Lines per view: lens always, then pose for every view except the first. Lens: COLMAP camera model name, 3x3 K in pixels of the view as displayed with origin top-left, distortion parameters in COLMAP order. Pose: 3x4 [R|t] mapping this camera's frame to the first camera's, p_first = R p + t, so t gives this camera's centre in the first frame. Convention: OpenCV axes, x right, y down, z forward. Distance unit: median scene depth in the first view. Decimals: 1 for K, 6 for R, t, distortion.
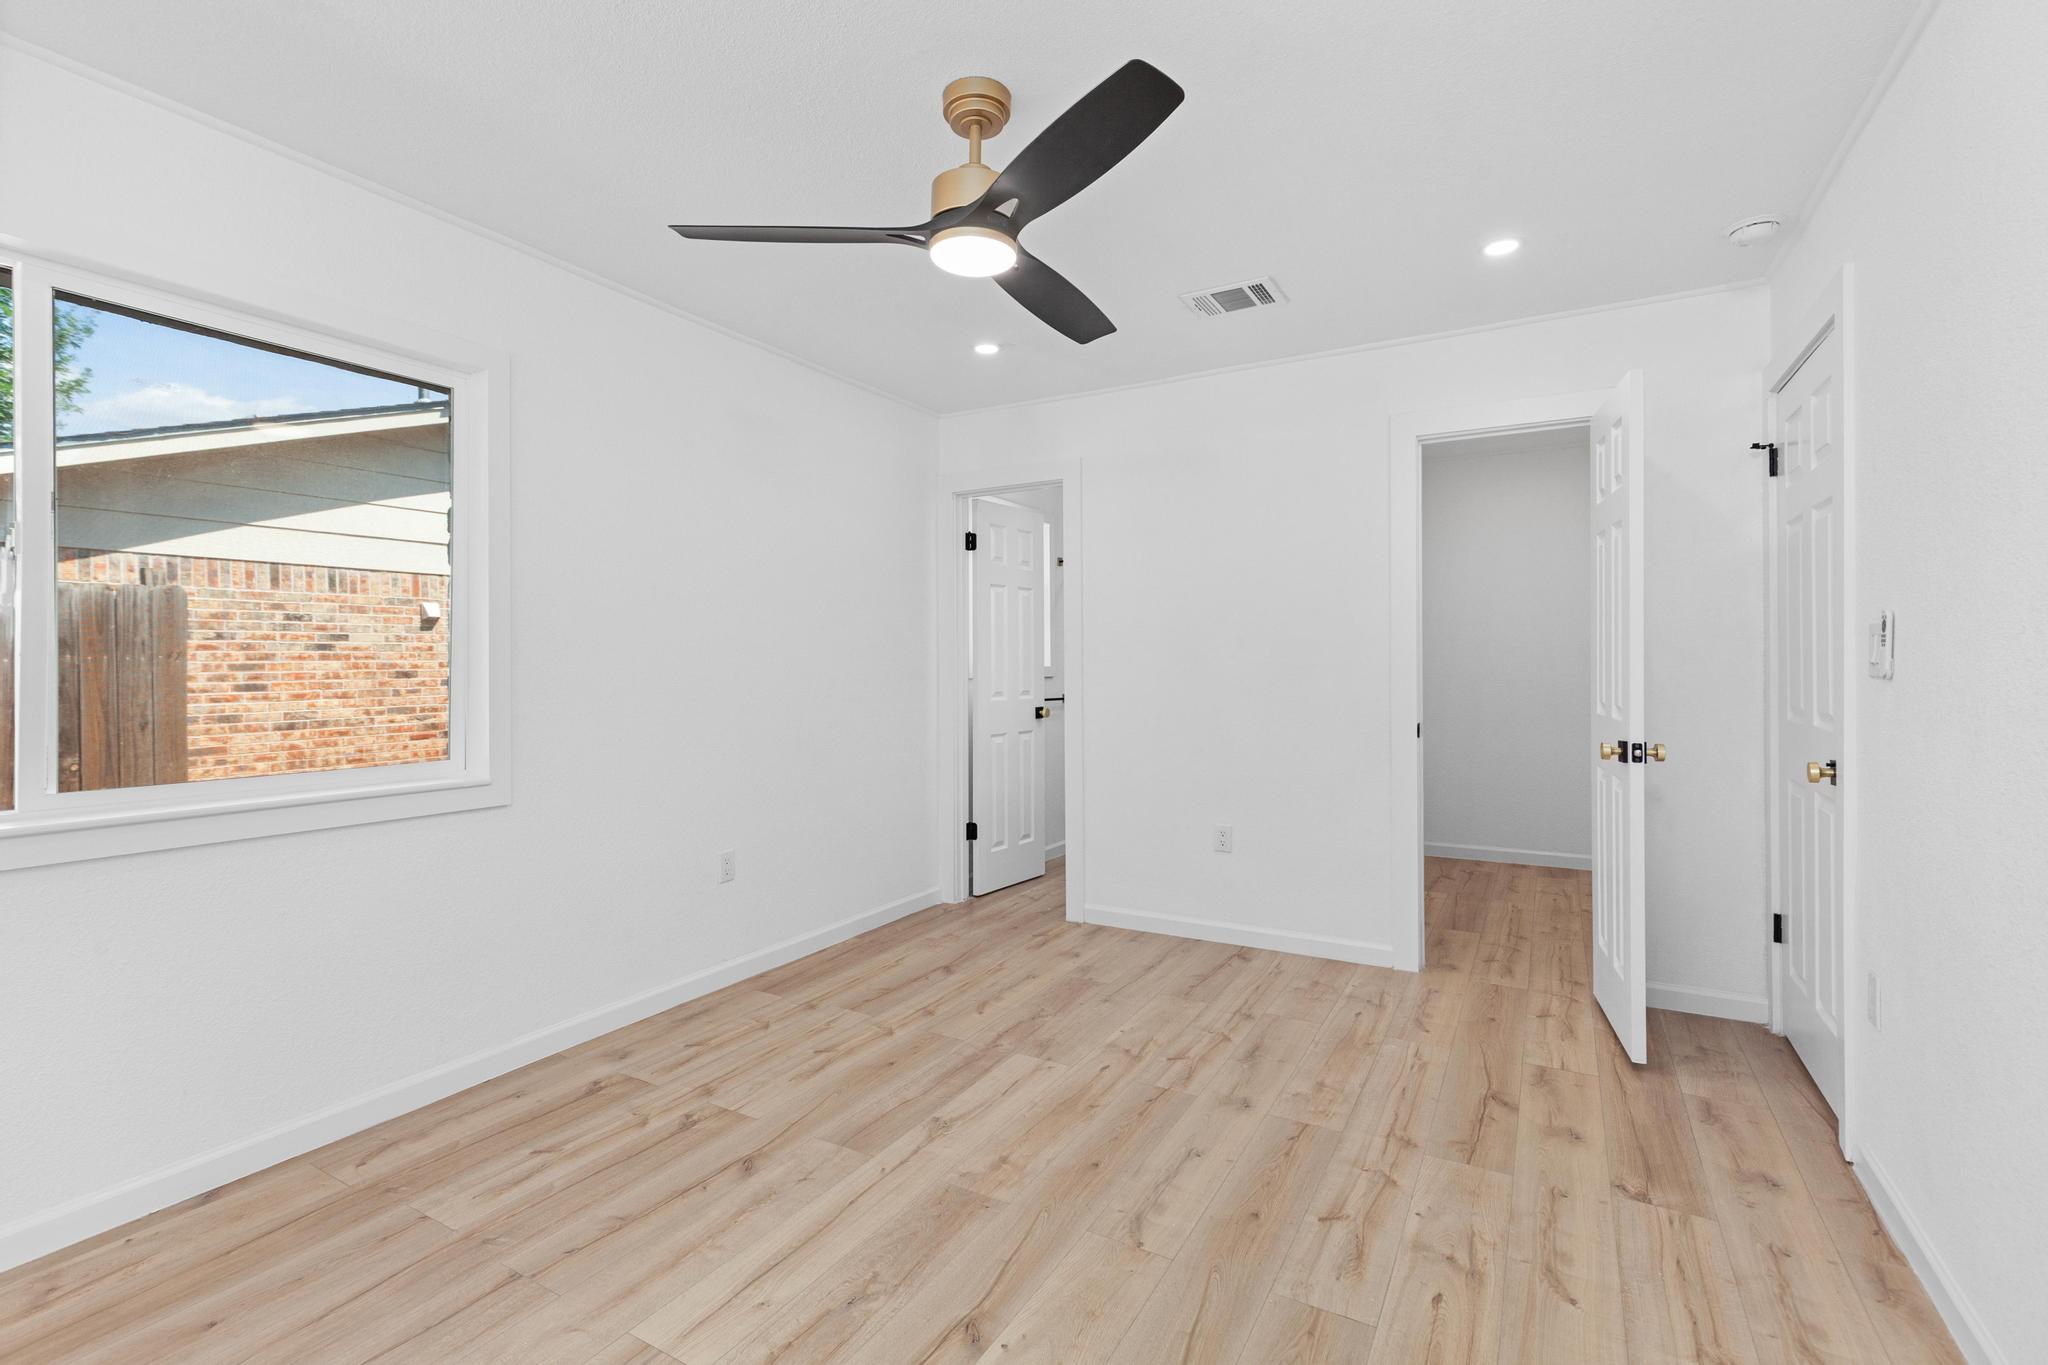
lens RADIAL K [[926.5, 0, 1021.0], [0, 926.5, 687.1], [0, 0, 1]] dist [0.006930, -0.000723]
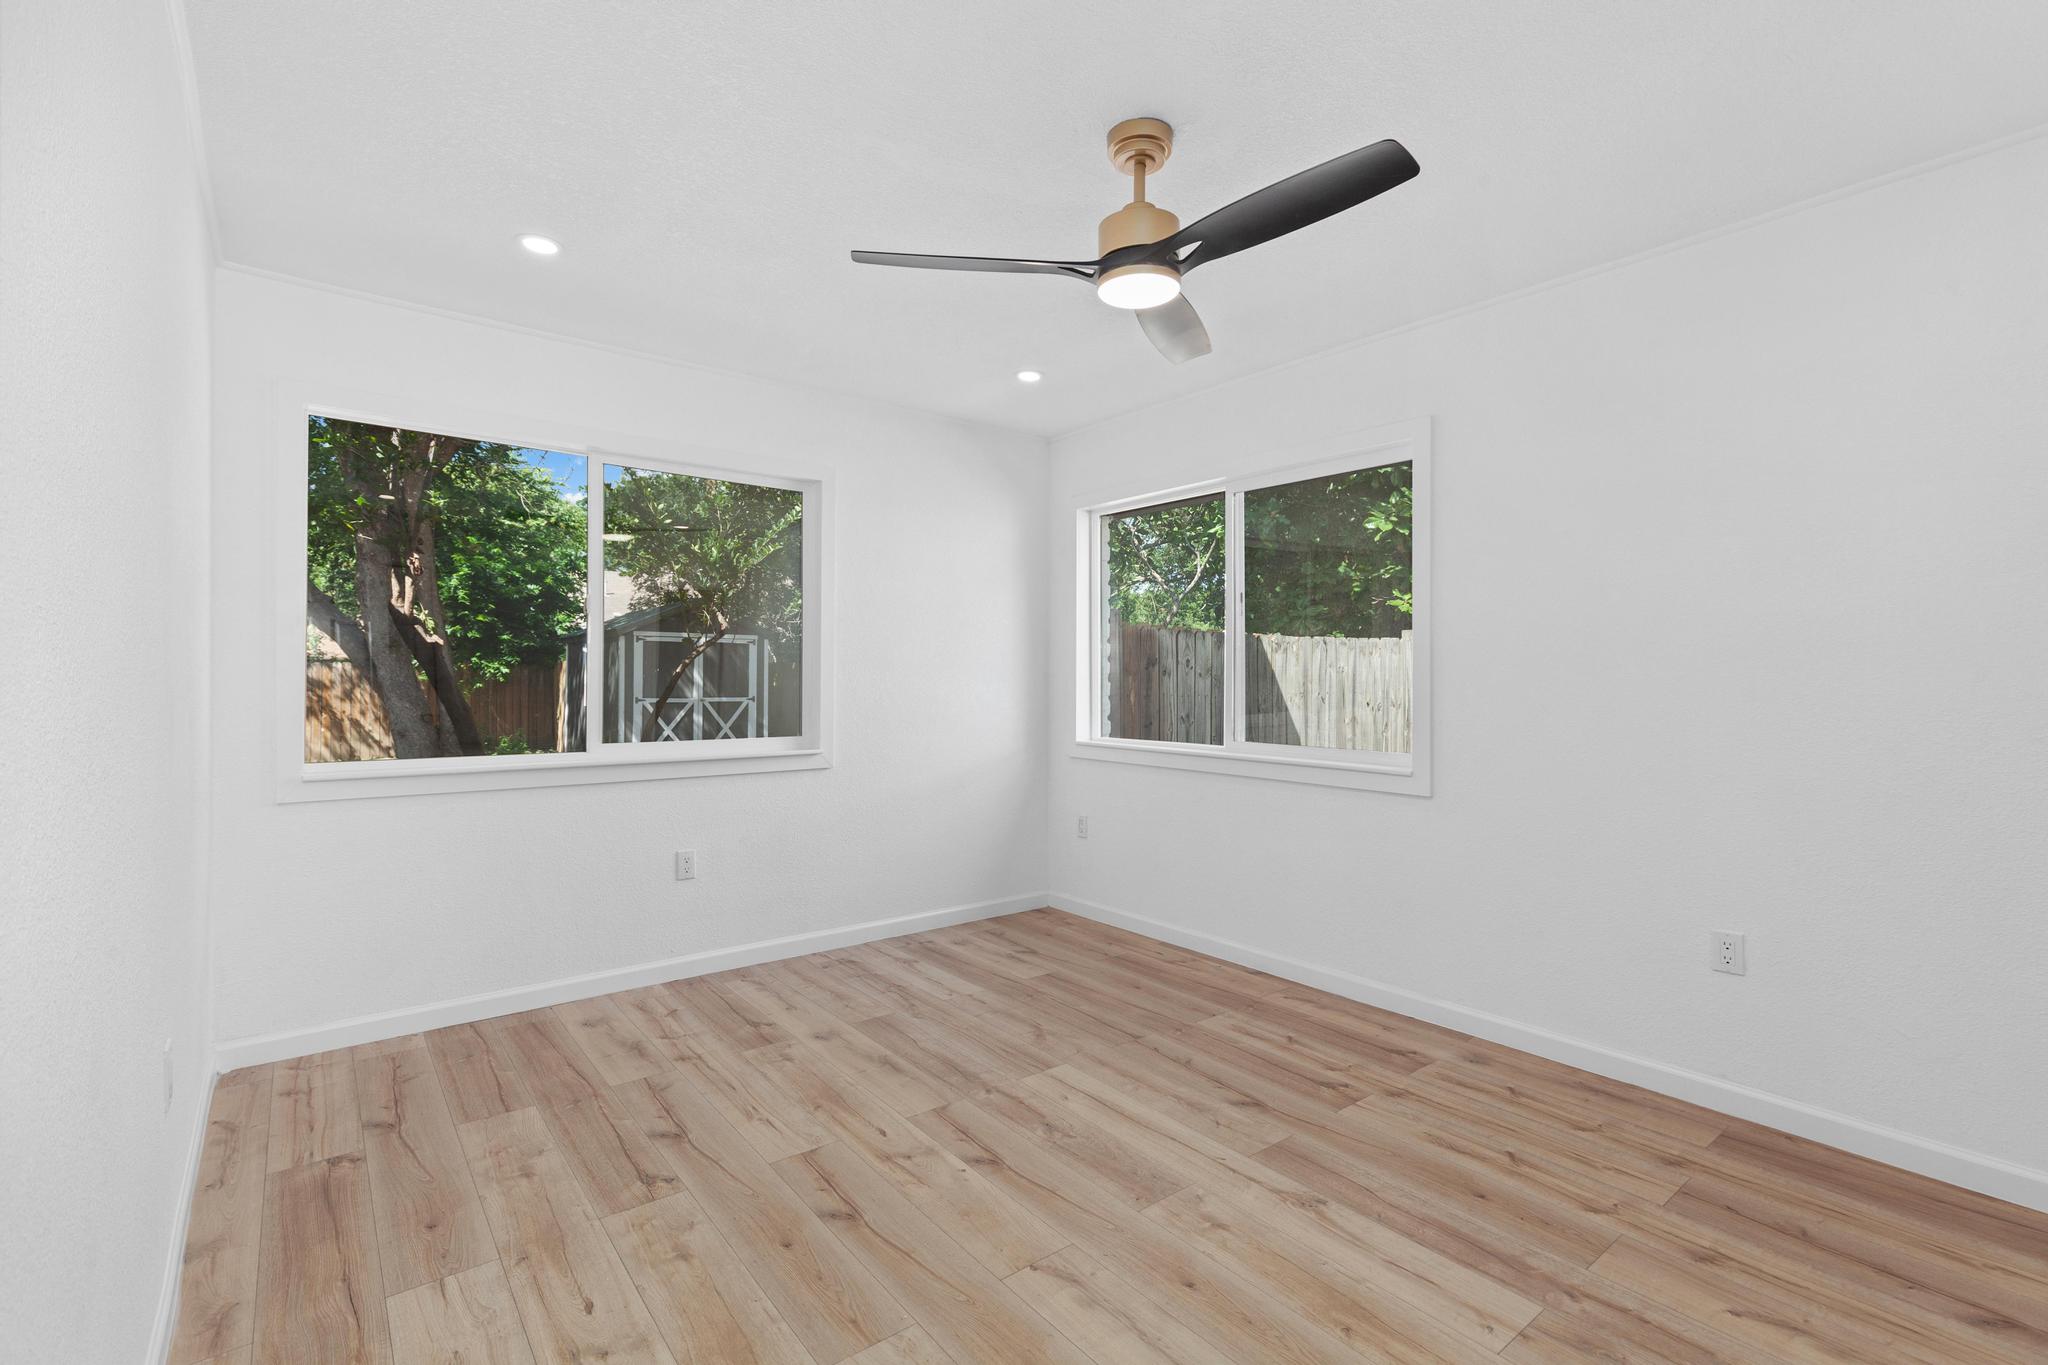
lens RADIAL K [[924.7, 0, 1020.9], [0, 924.7, 672.0], [0, 0, 1]] dist [0.004554, 0.000387]
pose [[-0.374009, -0.005946, -0.927406, 0.745791], [-0.026307, 0.999645, 0.004200, -0.023748], [0.927052, 0.025968, -0.374033, 0.954065]]
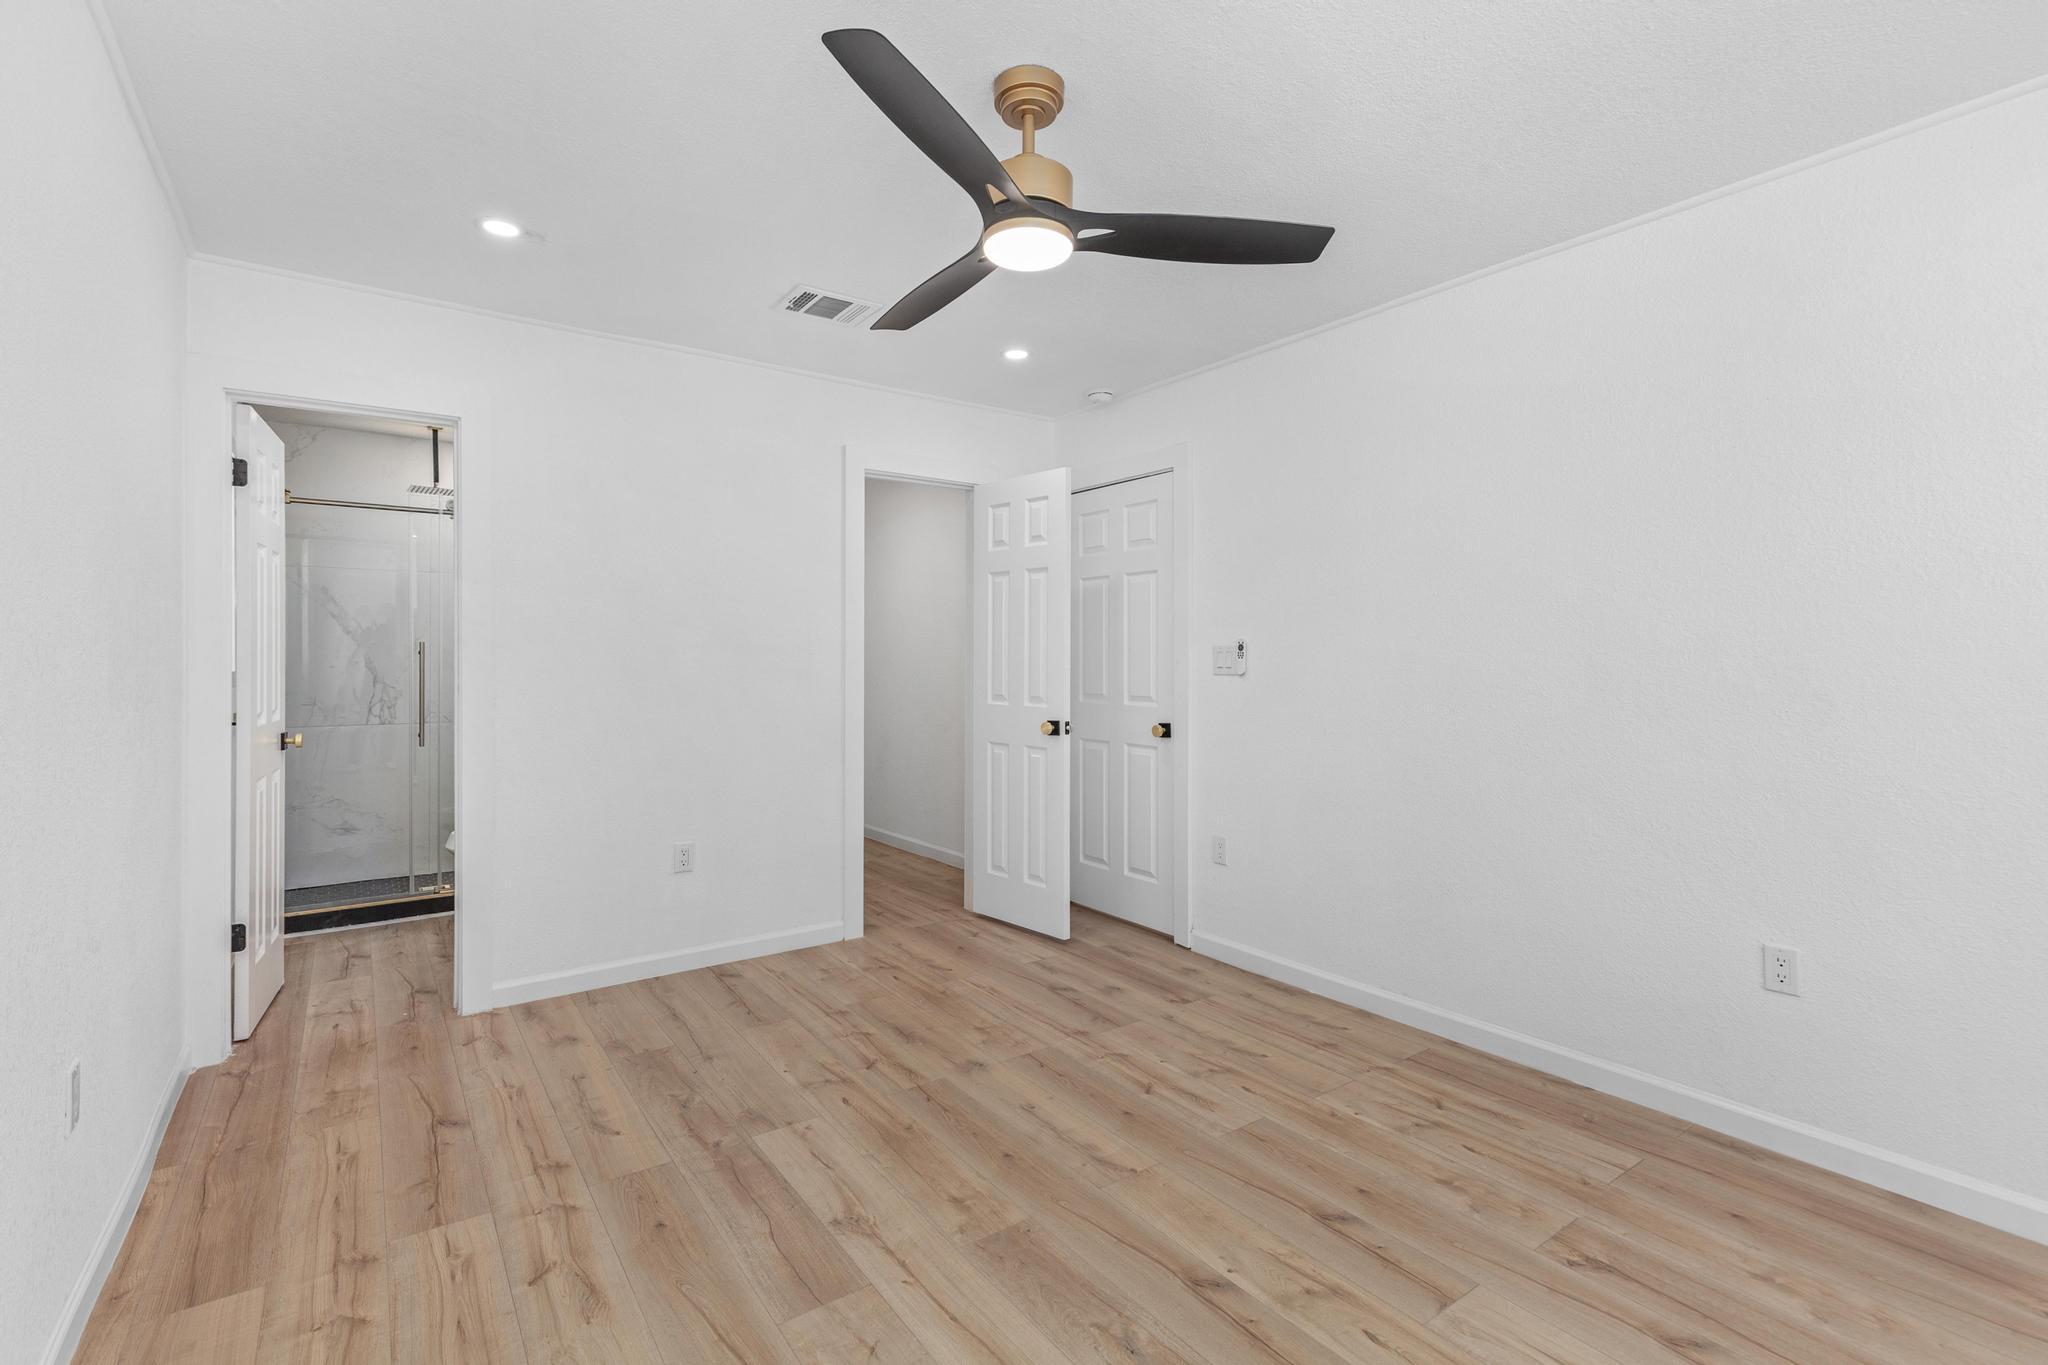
lens RADIAL K [[926.5, 0, 1021.0], [0, 926.5, 687.1], [0, 0, 1]] dist [0.006930, -0.000723]
pose [[0.419498, -0.023344, 0.907456, -0.691393], [0.023328, 0.999616, 0.014930, -0.017049], [-0.907457, 0.014906, 0.419881, 0.450653]]
